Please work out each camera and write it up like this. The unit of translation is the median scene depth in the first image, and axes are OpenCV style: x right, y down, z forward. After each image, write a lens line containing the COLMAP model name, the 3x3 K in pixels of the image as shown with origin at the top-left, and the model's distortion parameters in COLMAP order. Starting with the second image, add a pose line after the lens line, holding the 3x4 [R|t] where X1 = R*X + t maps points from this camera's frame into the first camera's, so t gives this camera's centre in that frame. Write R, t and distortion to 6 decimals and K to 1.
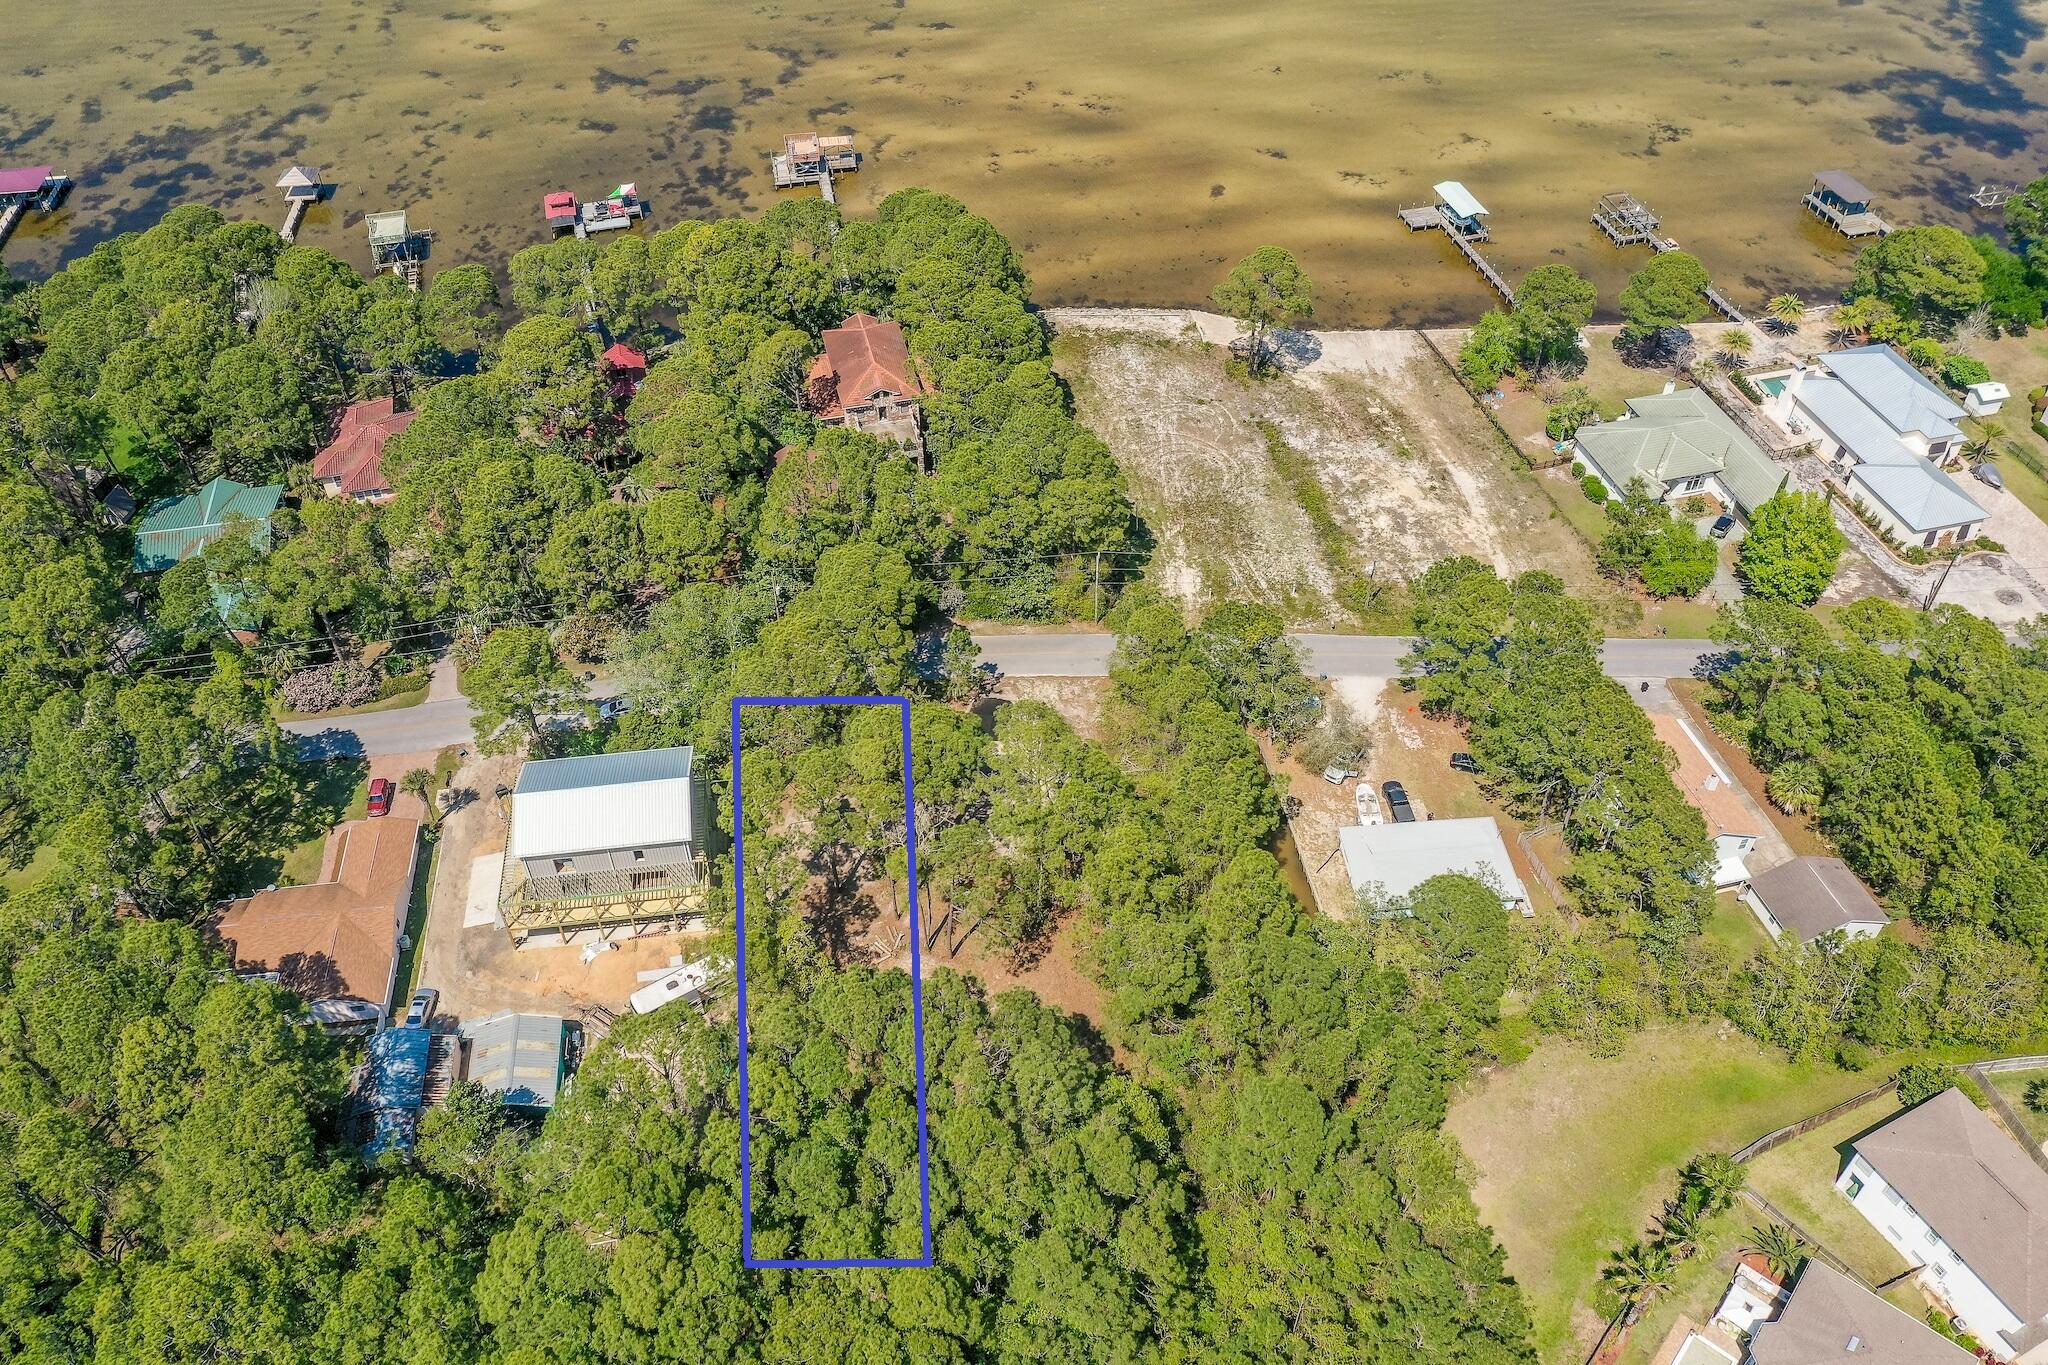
lens RADIAL K [[1631.1, 0, 1014.2], [0, 1631.1, 678.8], [0, 0, 1]] dist [0.005918, -0.006933]
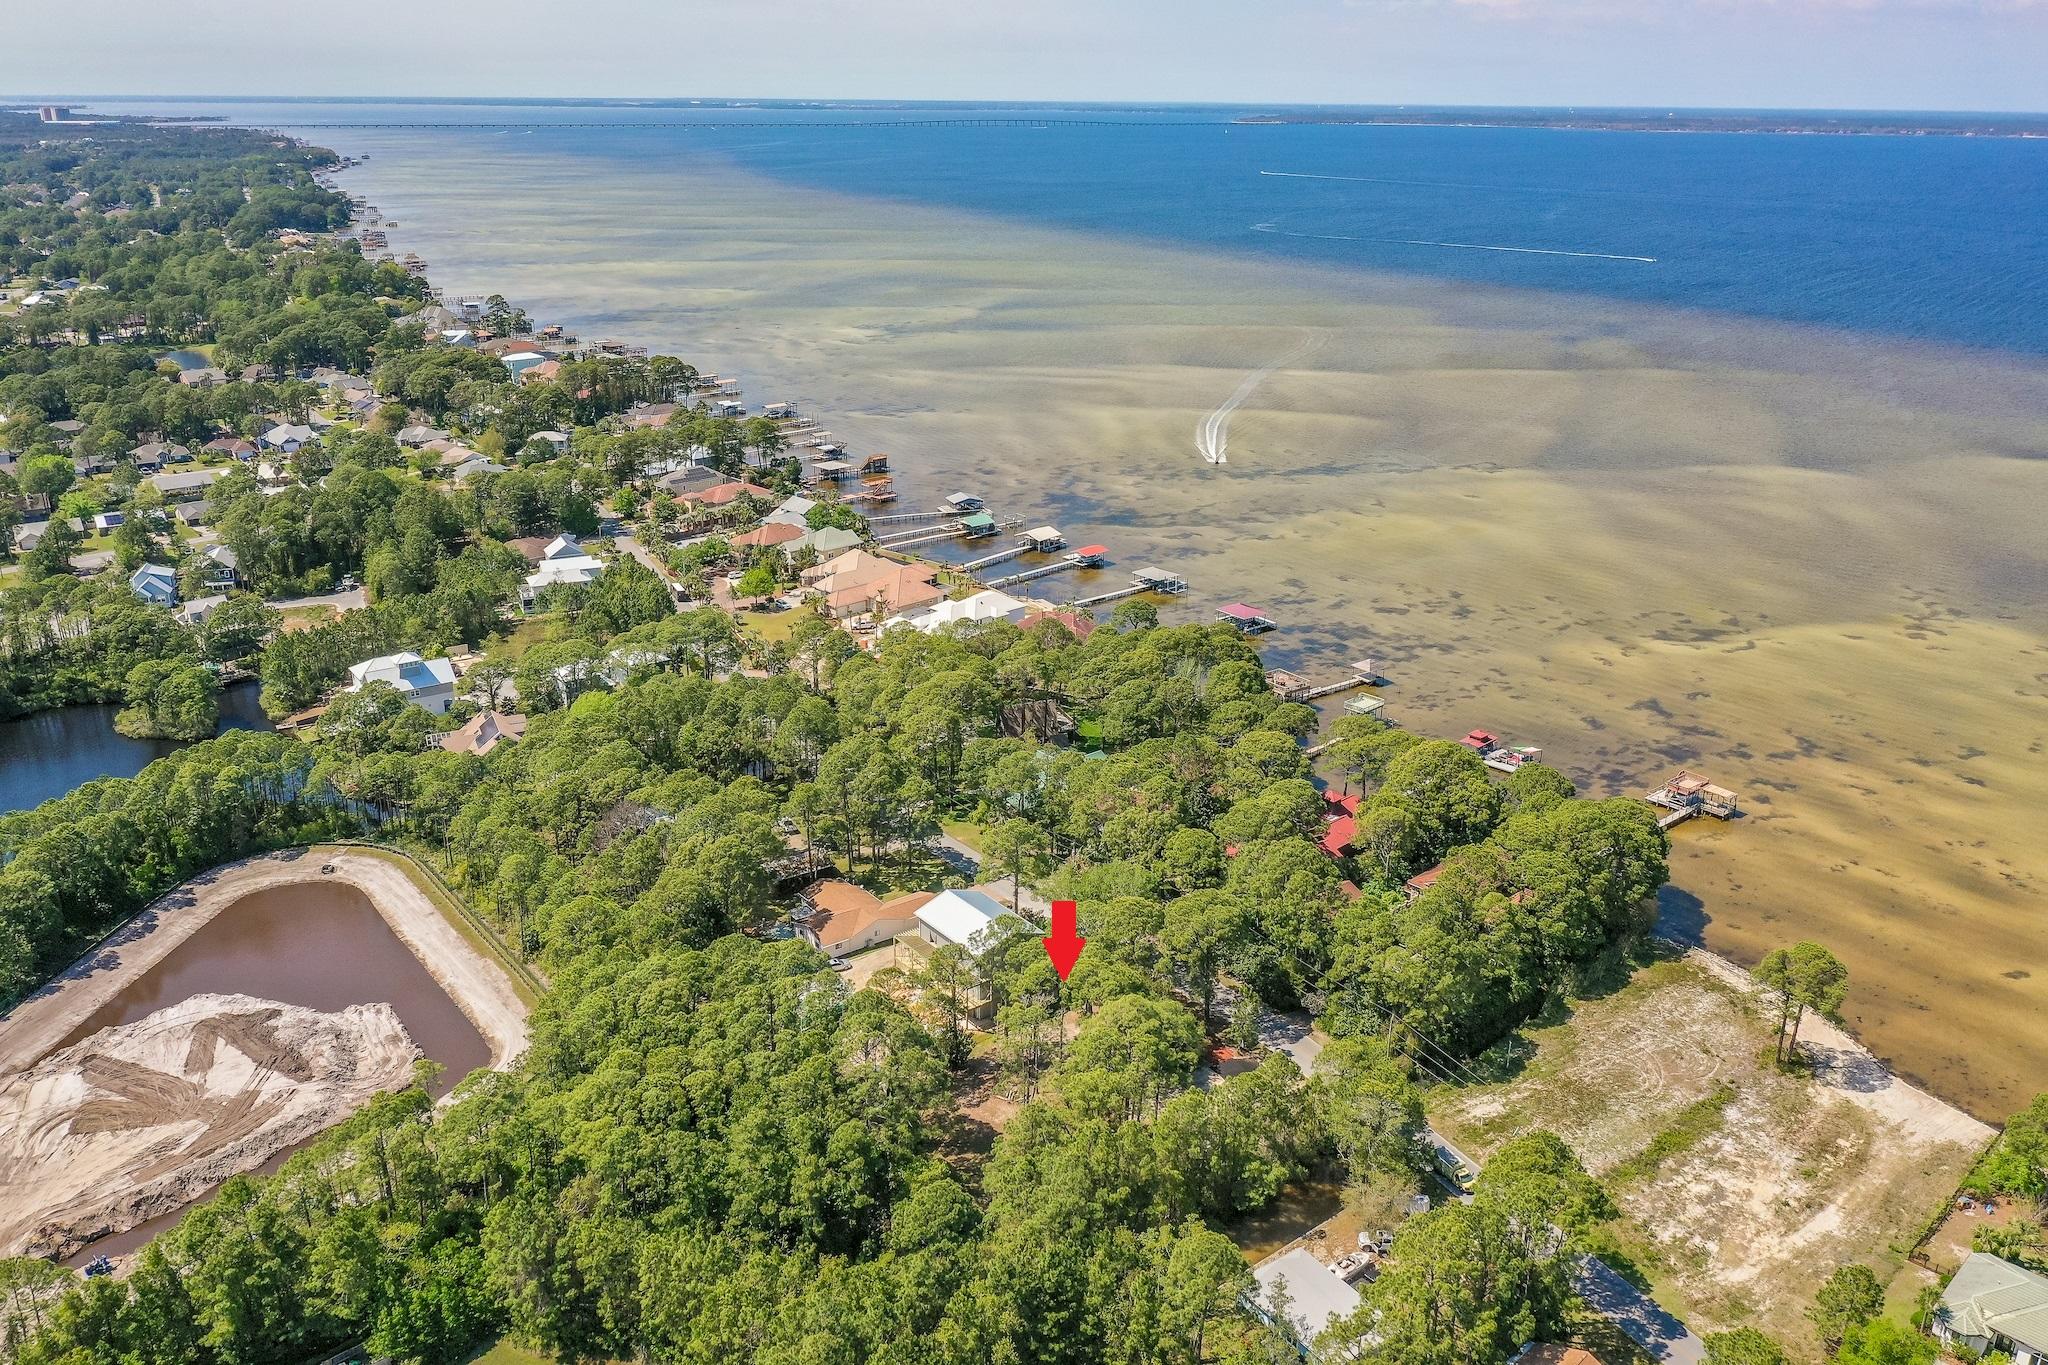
lens RADIAL K [[1637.7, 0, 1024.0], [0, 1637.7, 682.5], [0, 0, 1]] dist [0.020905, -0.005511]
pose [[0.498112, 0.312054, -0.809016, 0.630124], [-0.613003, 0.786606, -0.074016, -0.010735], [0.613279, 0.532797, 0.583108, 0.002341]]
